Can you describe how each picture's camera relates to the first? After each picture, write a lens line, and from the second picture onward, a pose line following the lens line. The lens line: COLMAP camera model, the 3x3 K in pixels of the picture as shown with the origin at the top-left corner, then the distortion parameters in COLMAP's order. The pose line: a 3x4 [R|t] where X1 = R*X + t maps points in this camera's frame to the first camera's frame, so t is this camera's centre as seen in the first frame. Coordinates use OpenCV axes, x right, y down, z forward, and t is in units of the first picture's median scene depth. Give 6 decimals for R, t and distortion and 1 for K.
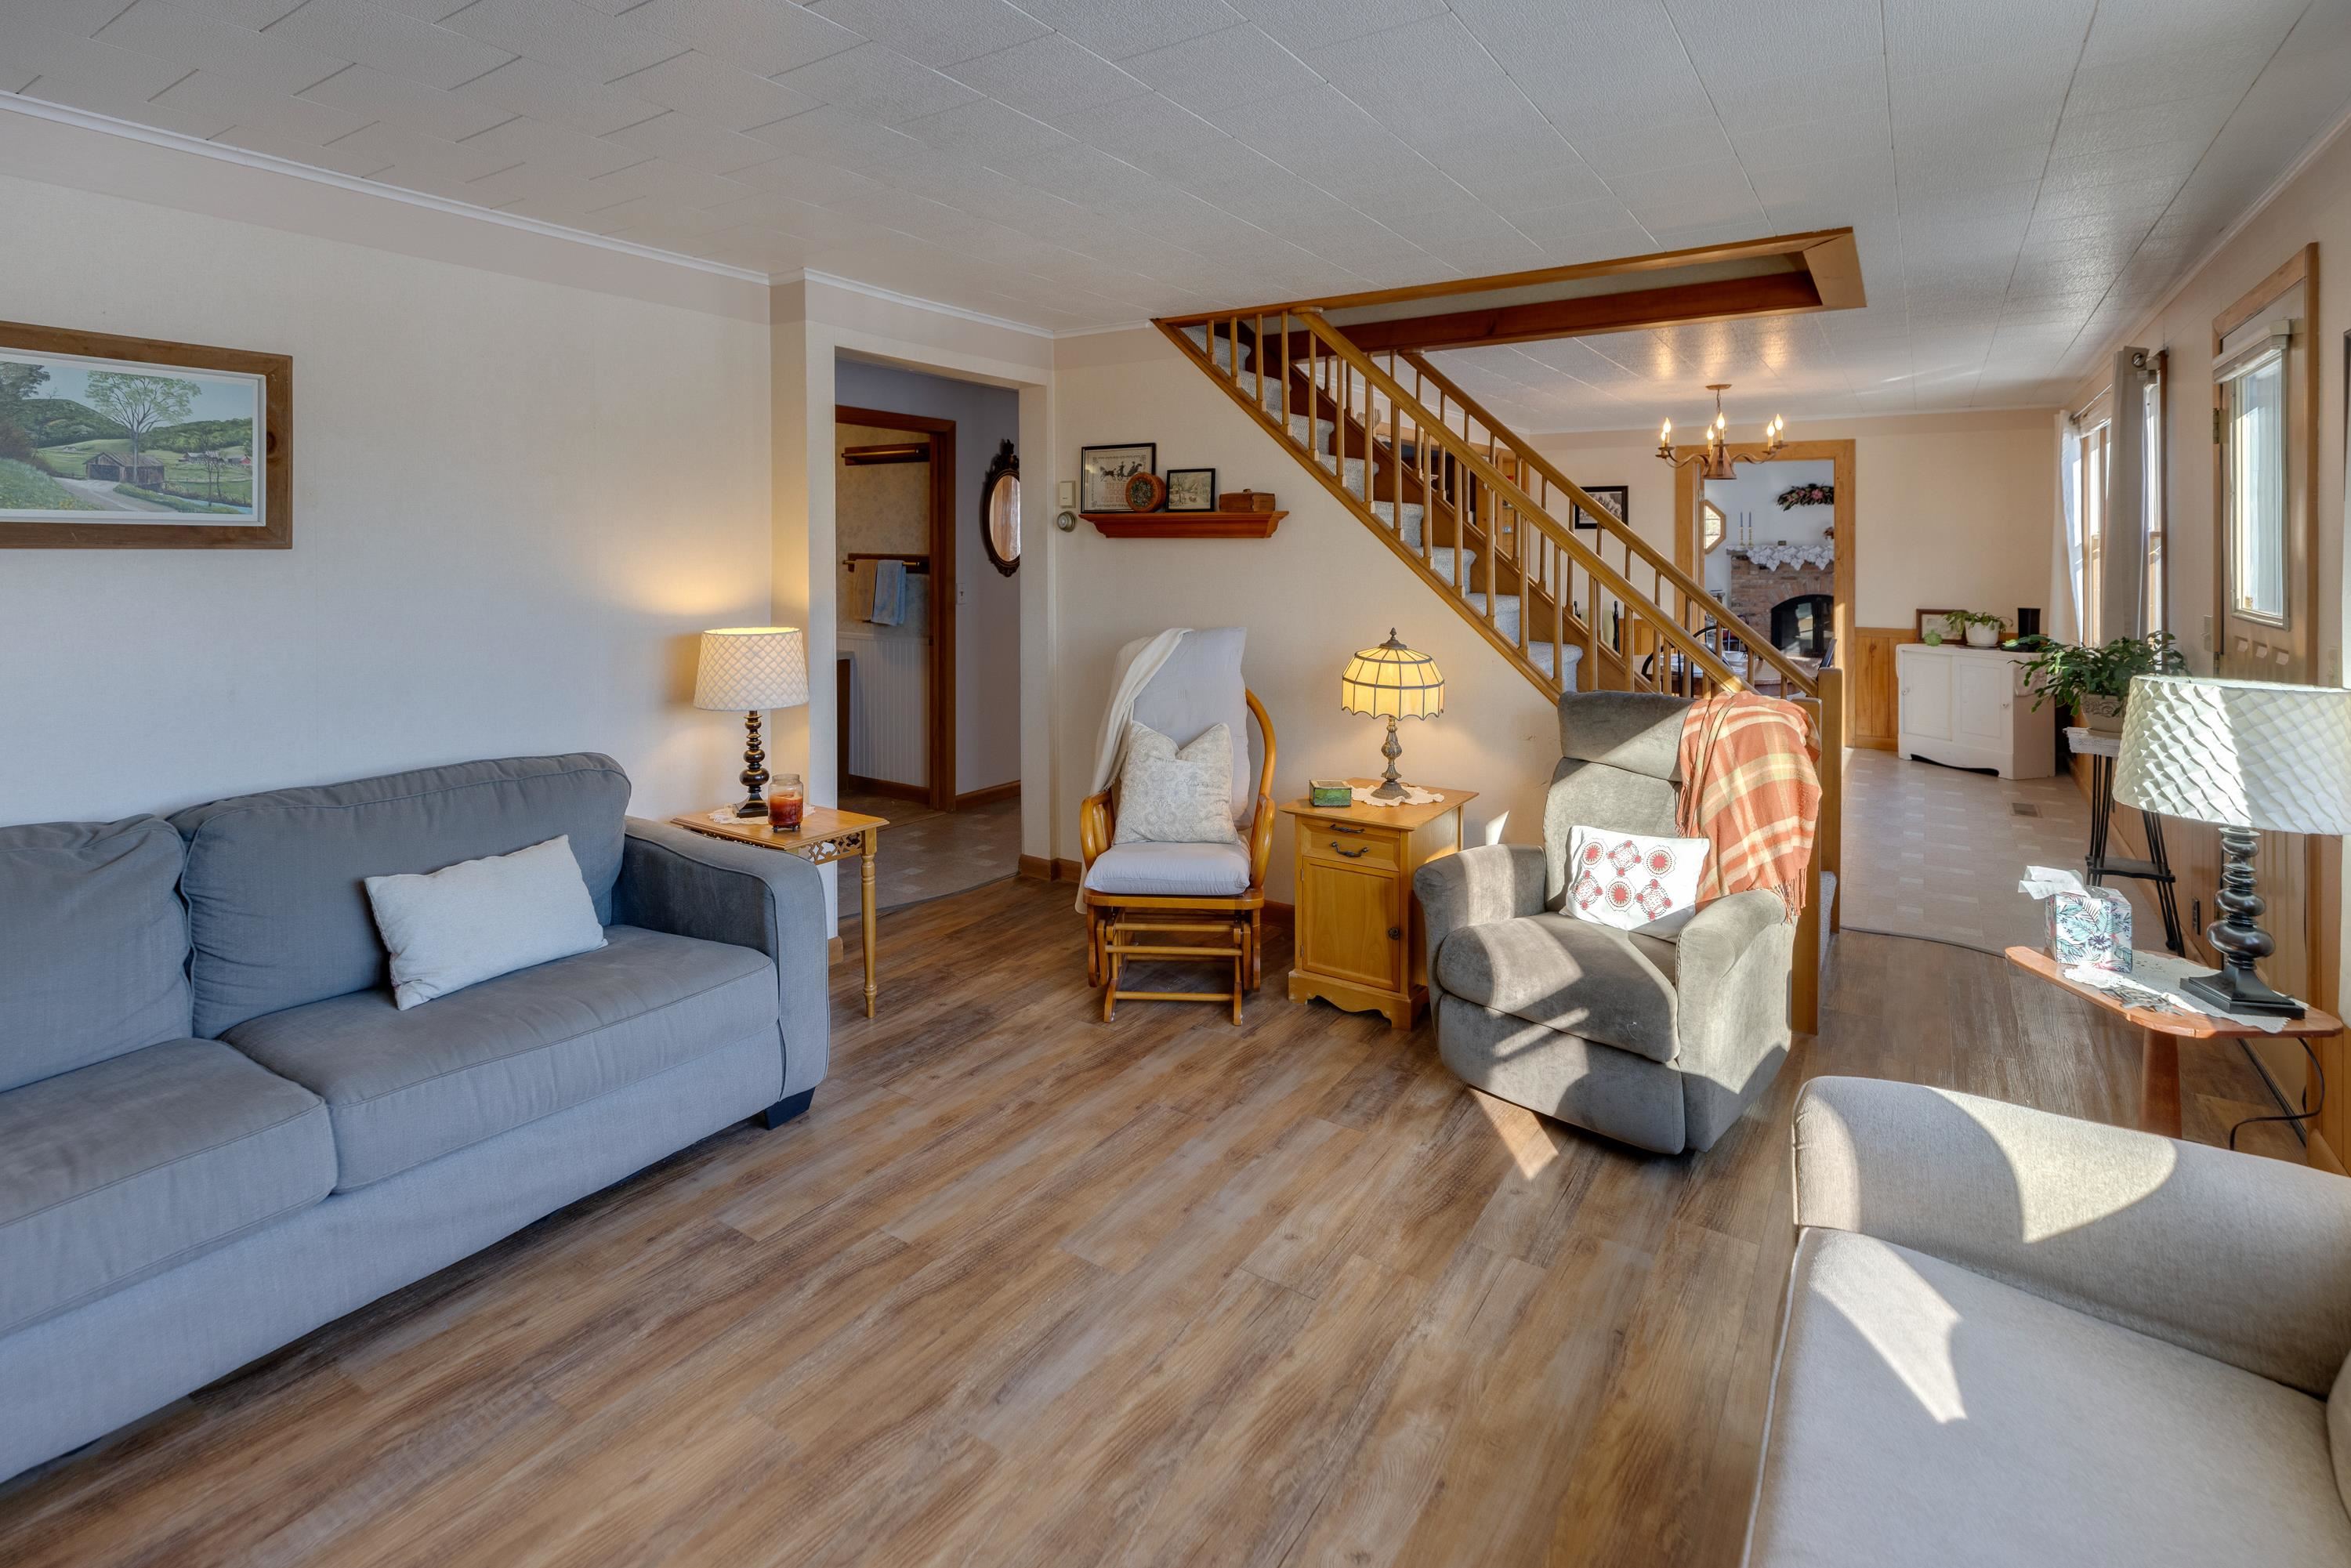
lens RADIAL K [[1116.6, 0, 1145.8], [0, 1116.6, 545.3], [0, 0, 1]] dist [-0.002226, -0.000336]
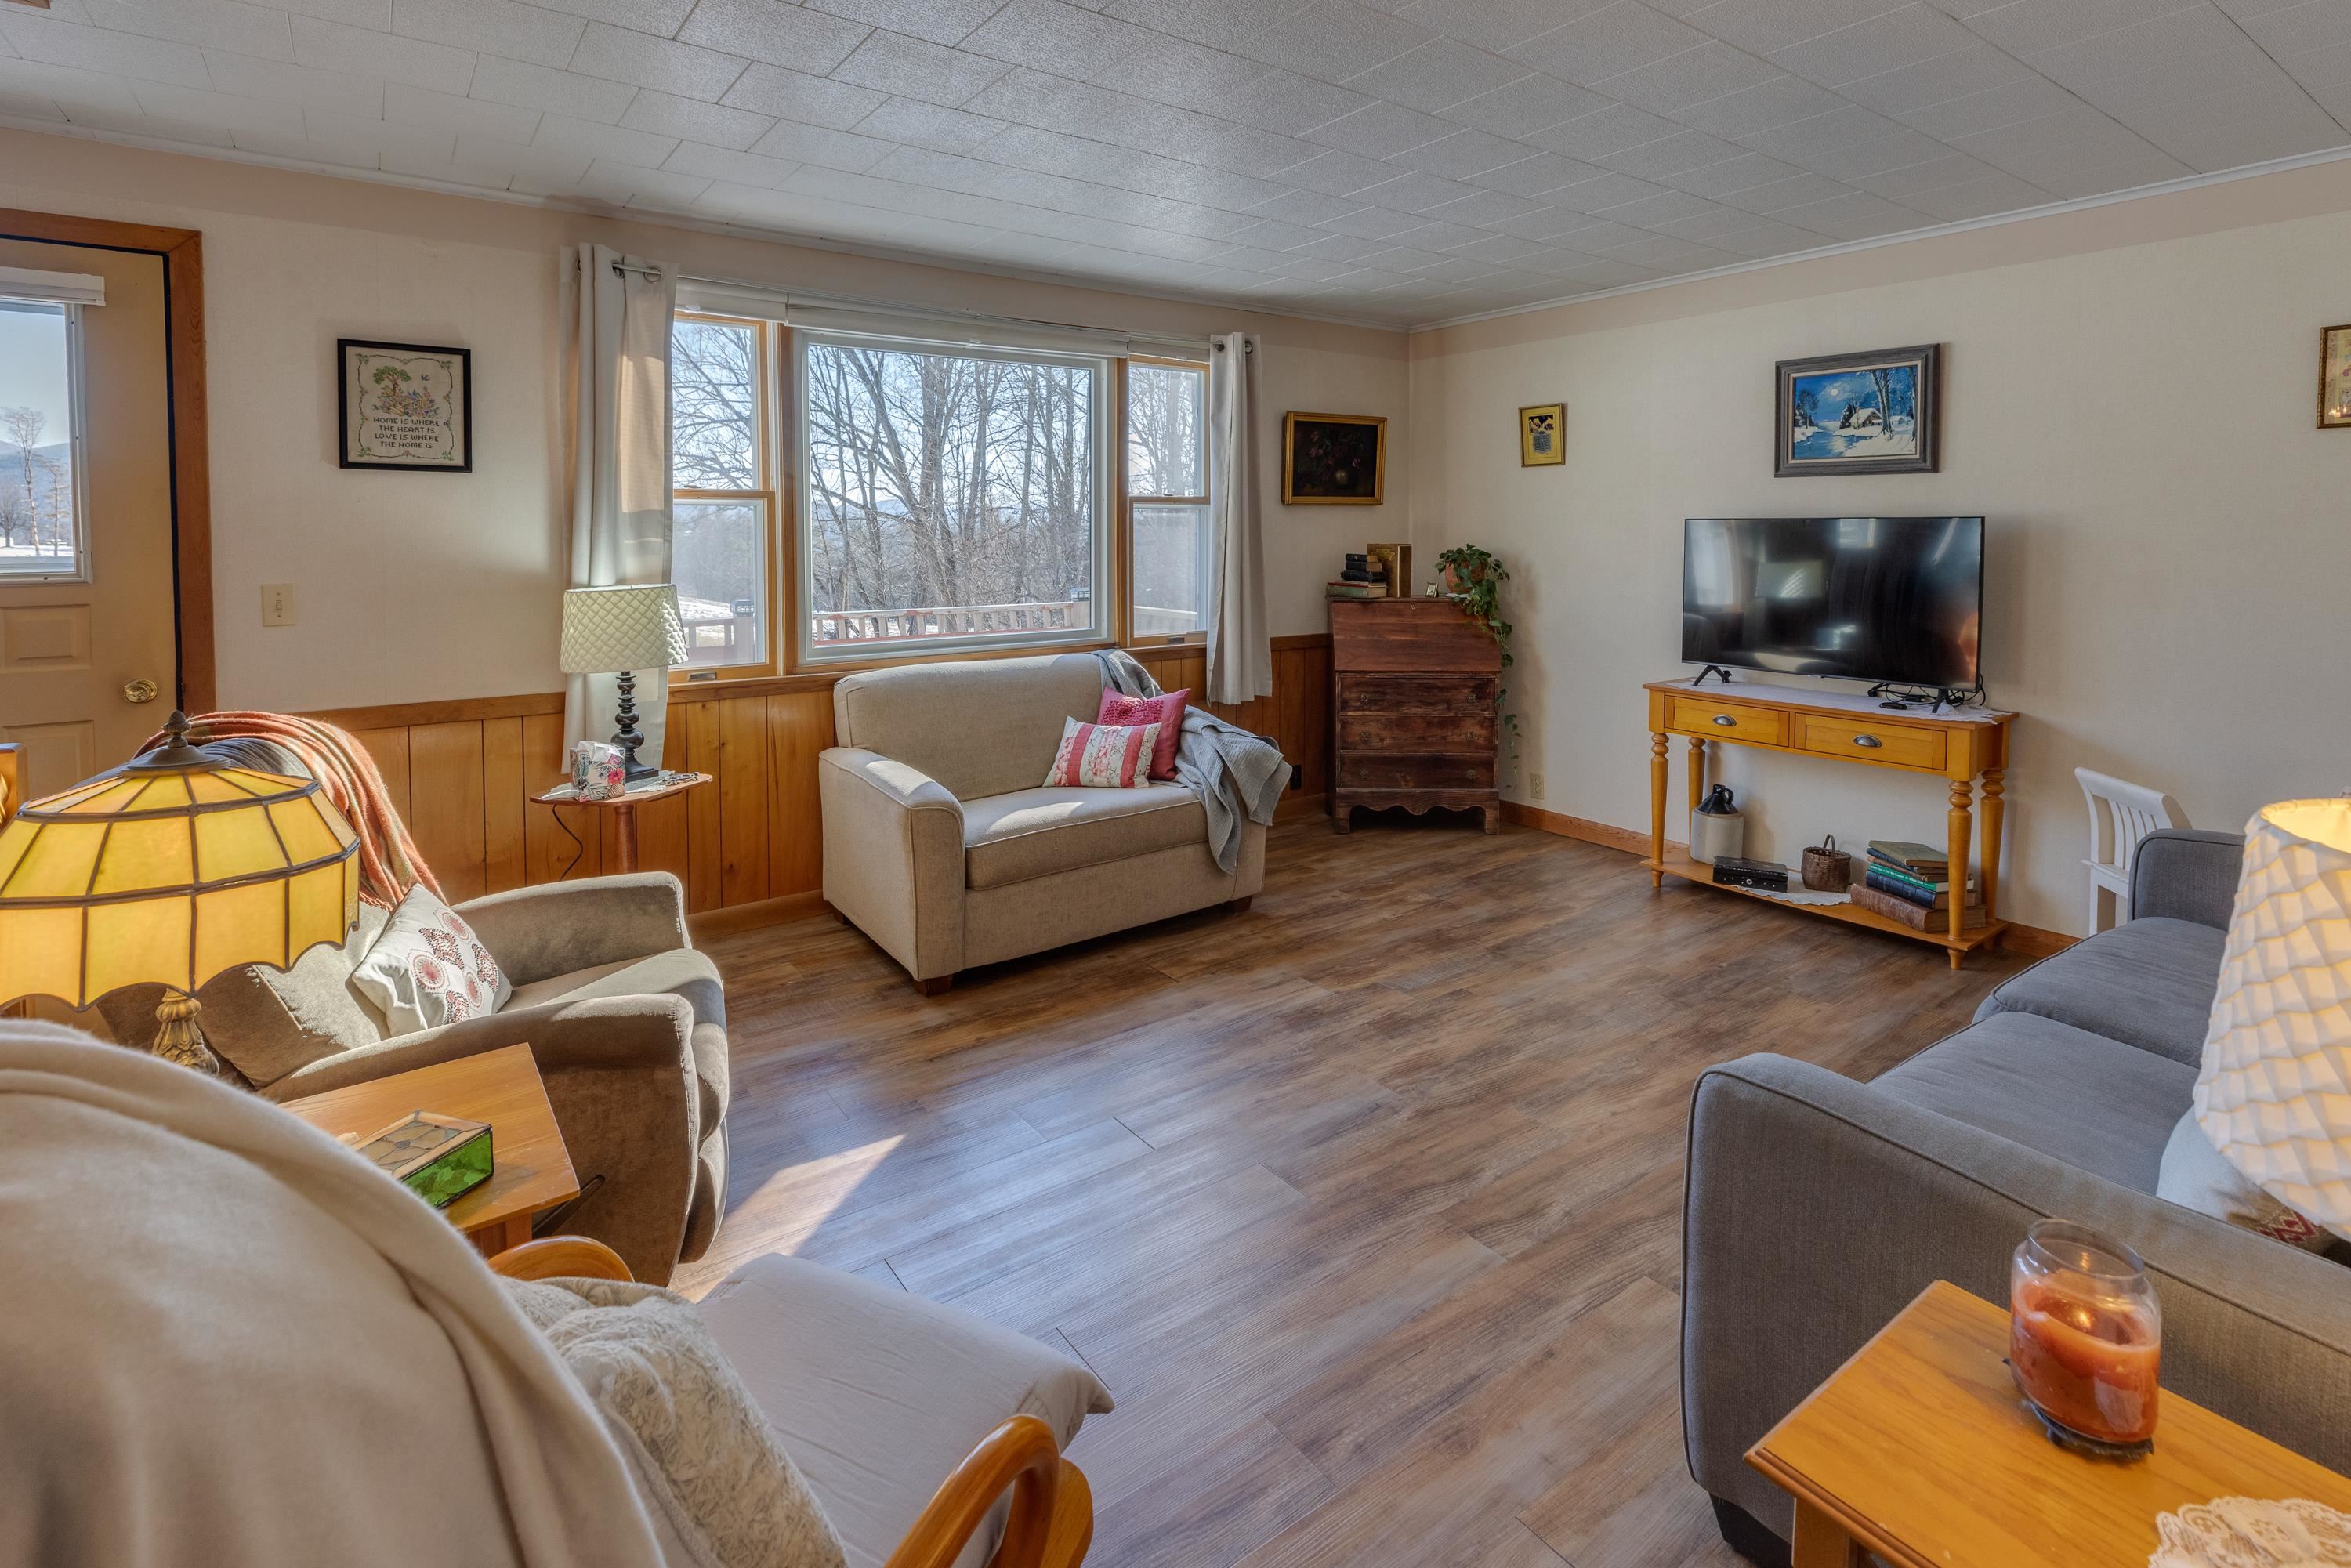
lens RADIAL K [[1087.6, 0, 1178.9], [0, 1087.6, 563.2], [0, 0, 1]] dist [-0.001737, -0.000331]
pose [[-0.946181, -0.010627, 0.323464, -0.286396], [0.000078, 0.999453, 0.033065, 0.032421], [-0.323638, 0.031311, -0.945663, 2.033127]]
